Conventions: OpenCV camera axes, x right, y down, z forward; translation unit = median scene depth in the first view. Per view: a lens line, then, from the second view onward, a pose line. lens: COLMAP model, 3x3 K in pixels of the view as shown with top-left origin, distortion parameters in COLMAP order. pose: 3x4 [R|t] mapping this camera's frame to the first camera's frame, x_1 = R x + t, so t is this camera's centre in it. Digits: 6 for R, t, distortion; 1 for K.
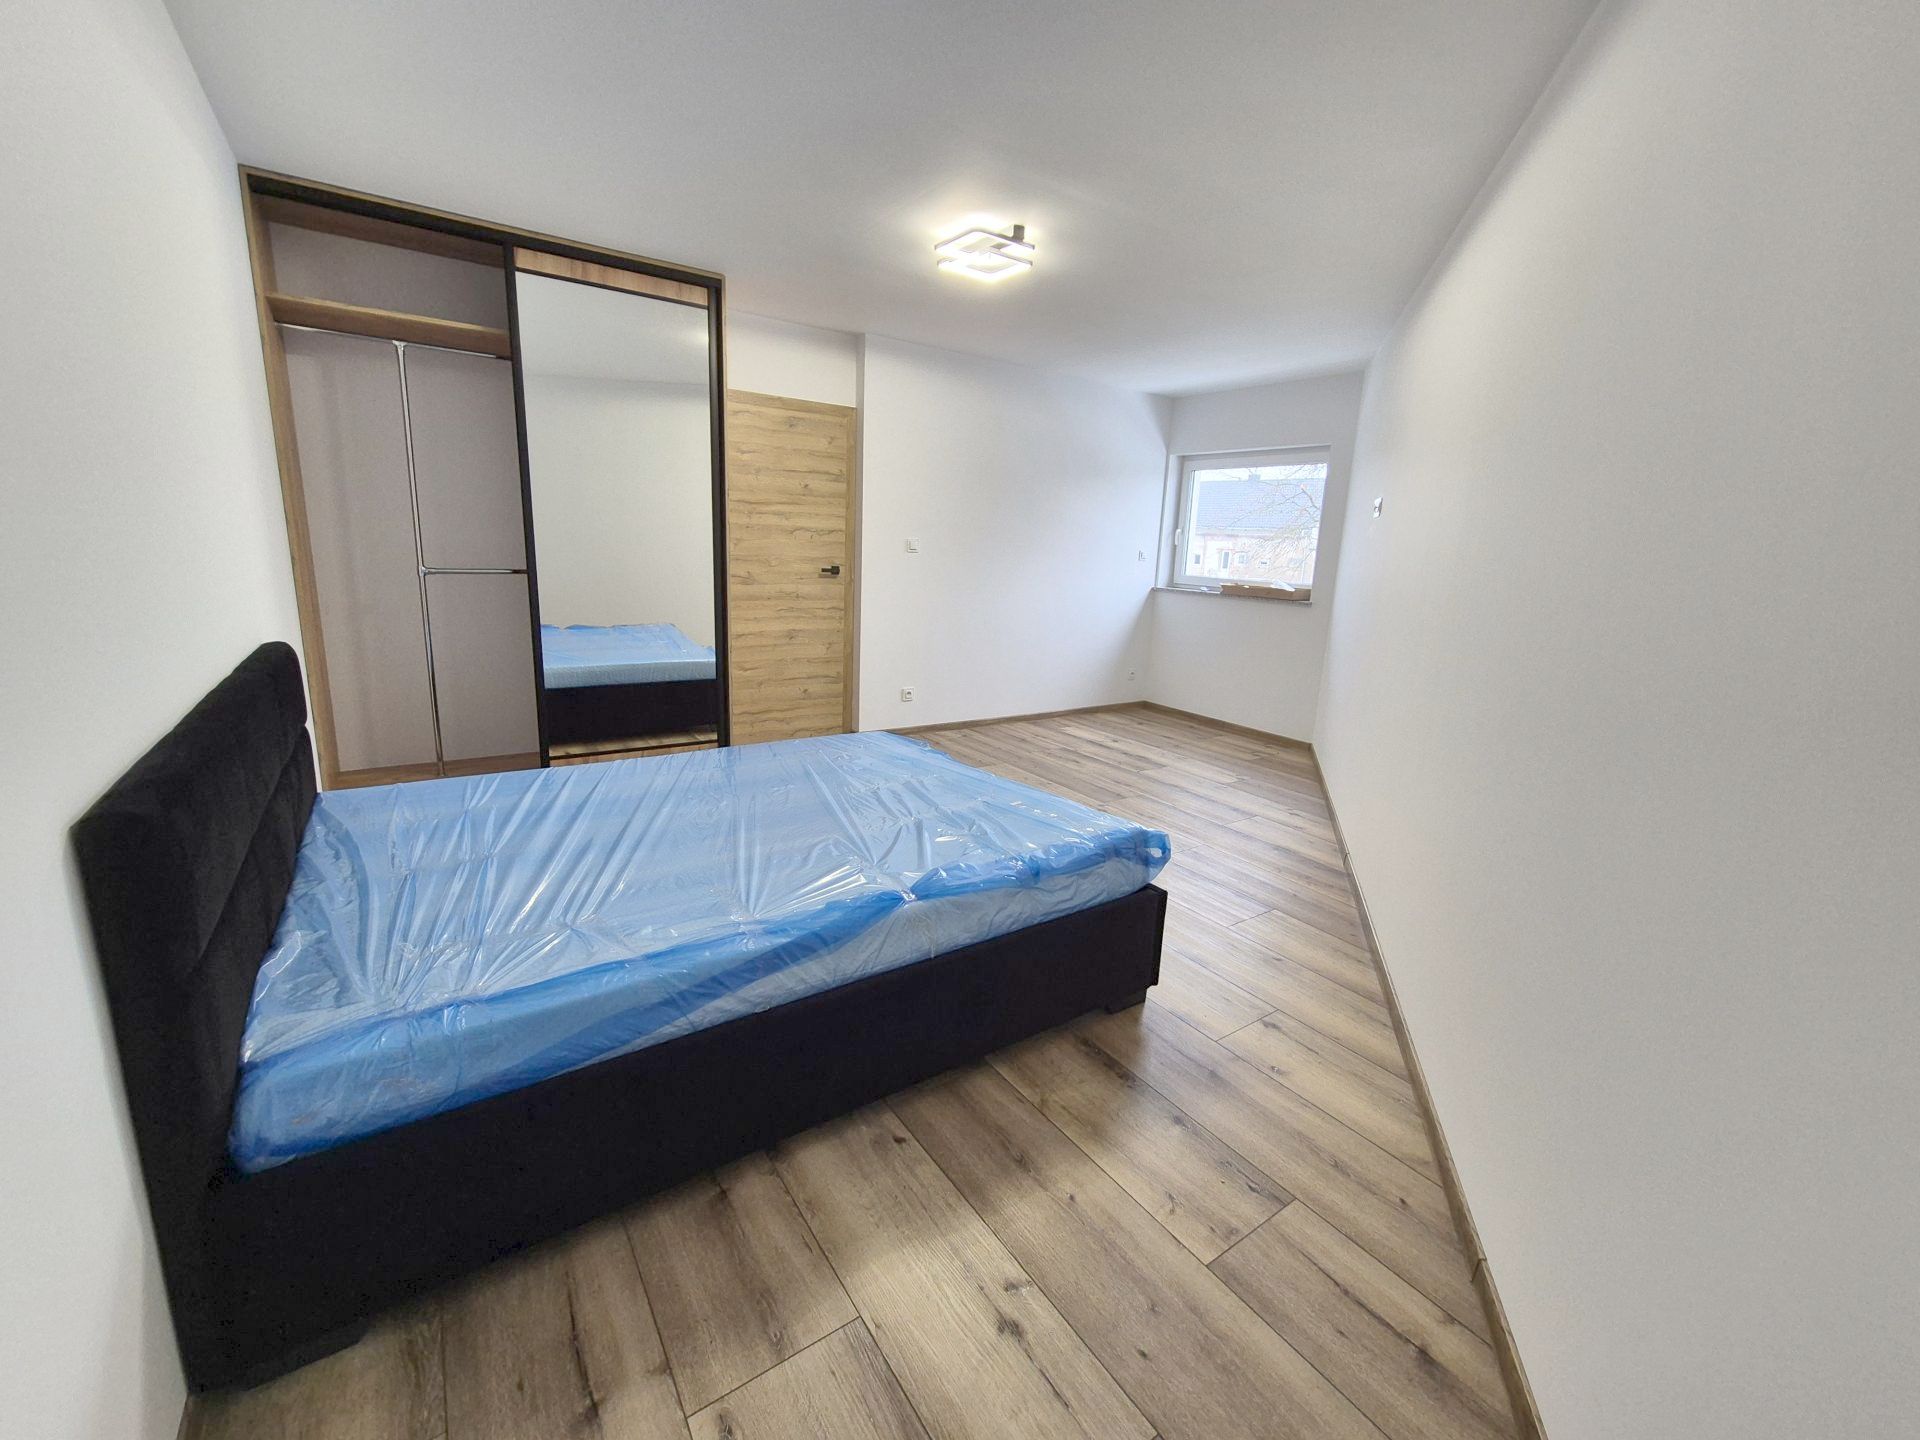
lens RADIAL K [[785.8, 0, 973.5], [0, 785.8, 710.5], [0, 0, 1]] dist [-0.001075, 0.000516]
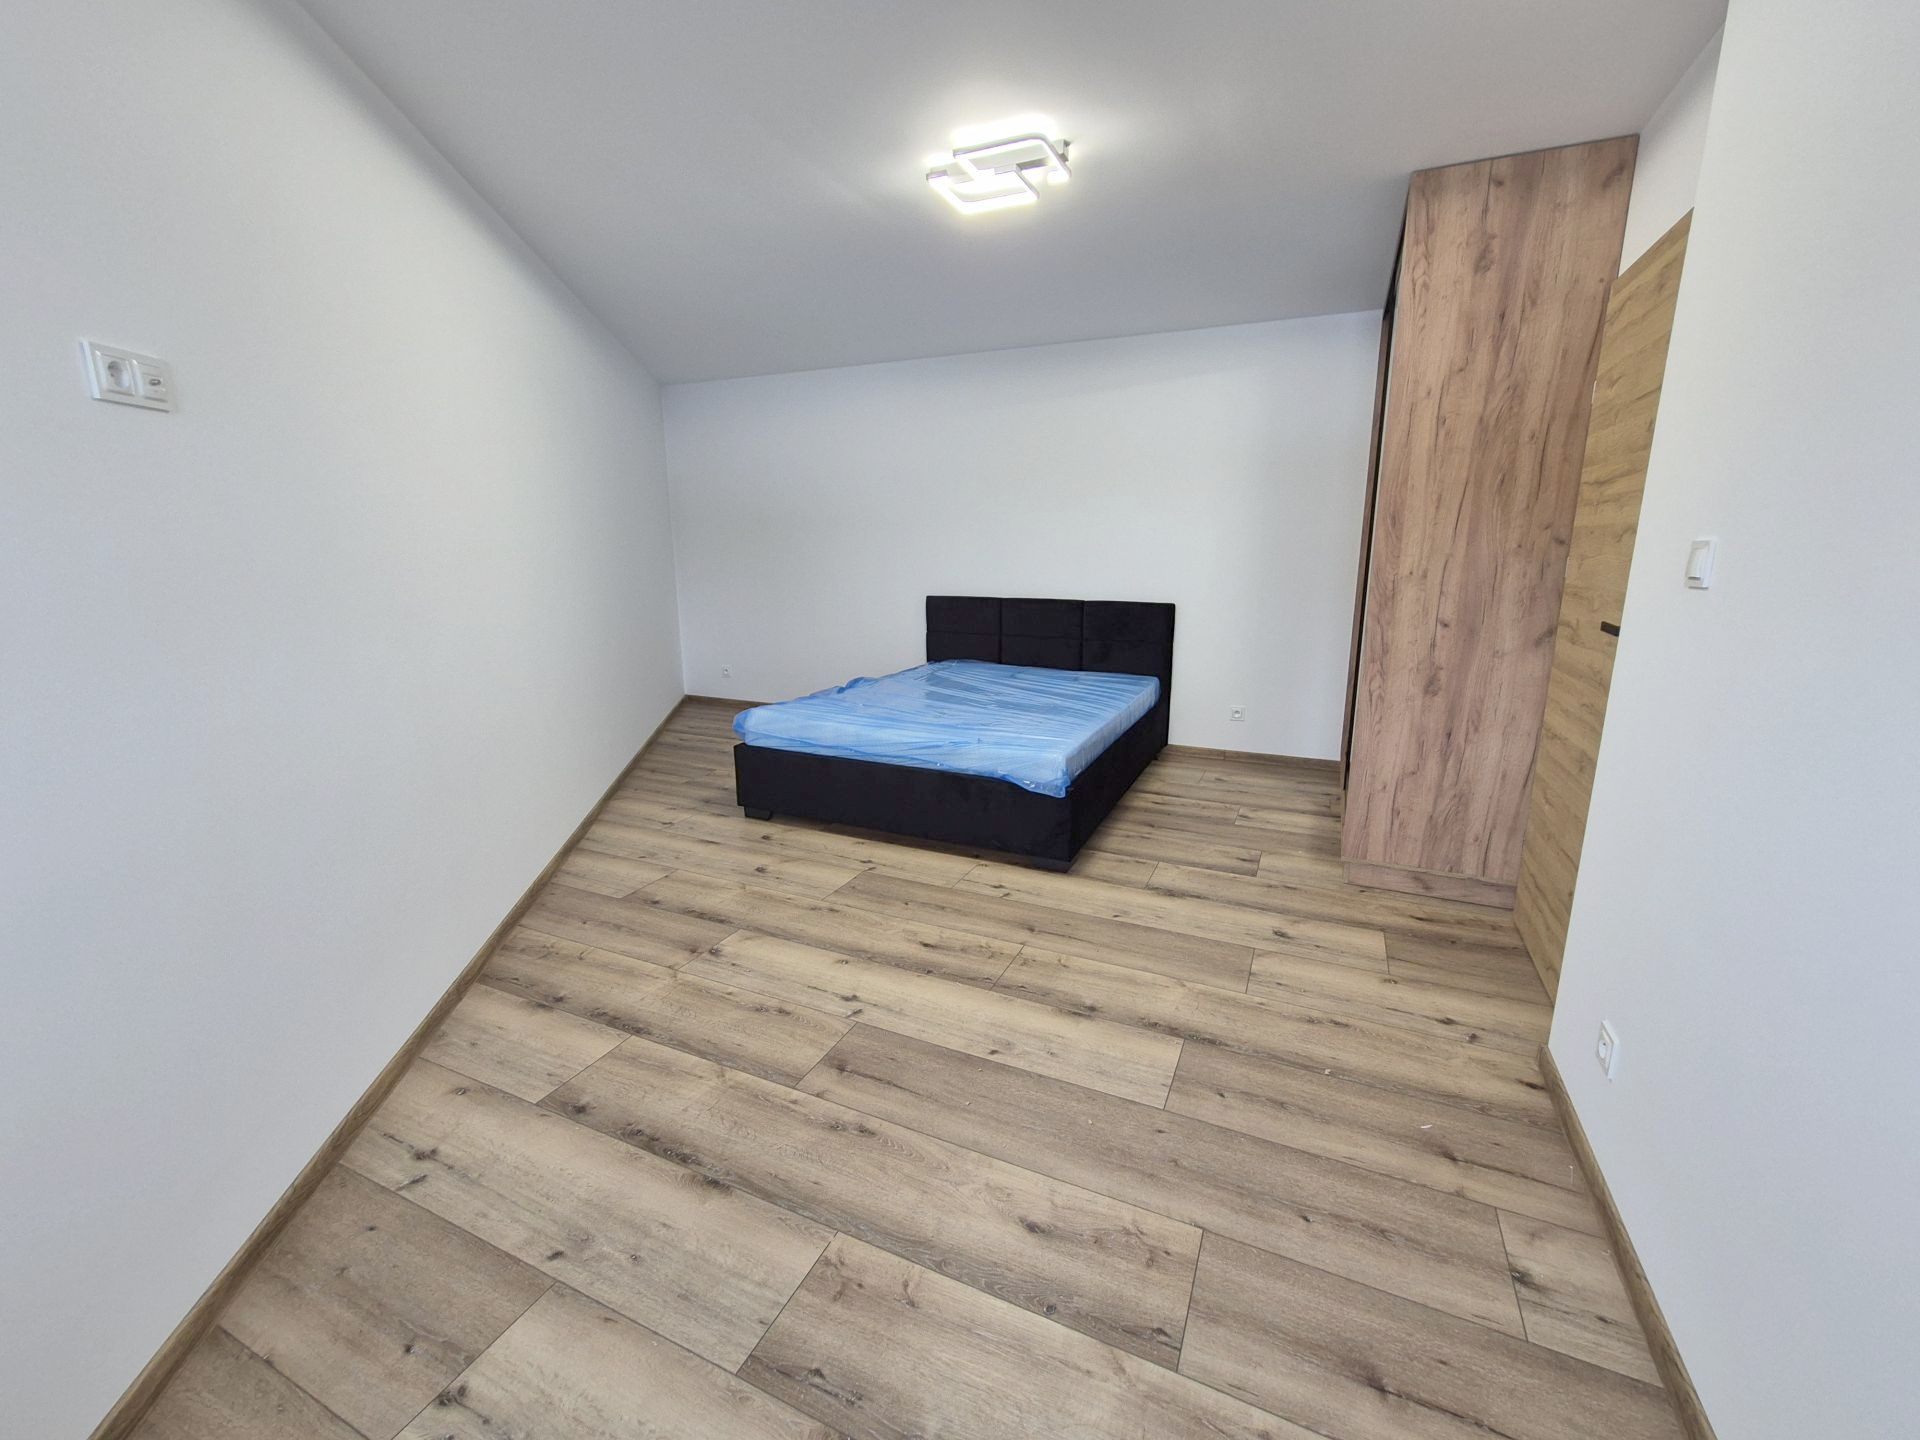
lens RADIAL K [[785.8, 0, 973.5], [0, 785.8, 710.5], [0, 0, 1]] dist [-0.001075, 0.000516]
pose [[-0.858463, 0.054769, -0.509943, 0.355335], [-0.150163, 0.923870, 0.352017, -0.273220], [0.490400, 0.378768, -0.784884, 1.370084]]
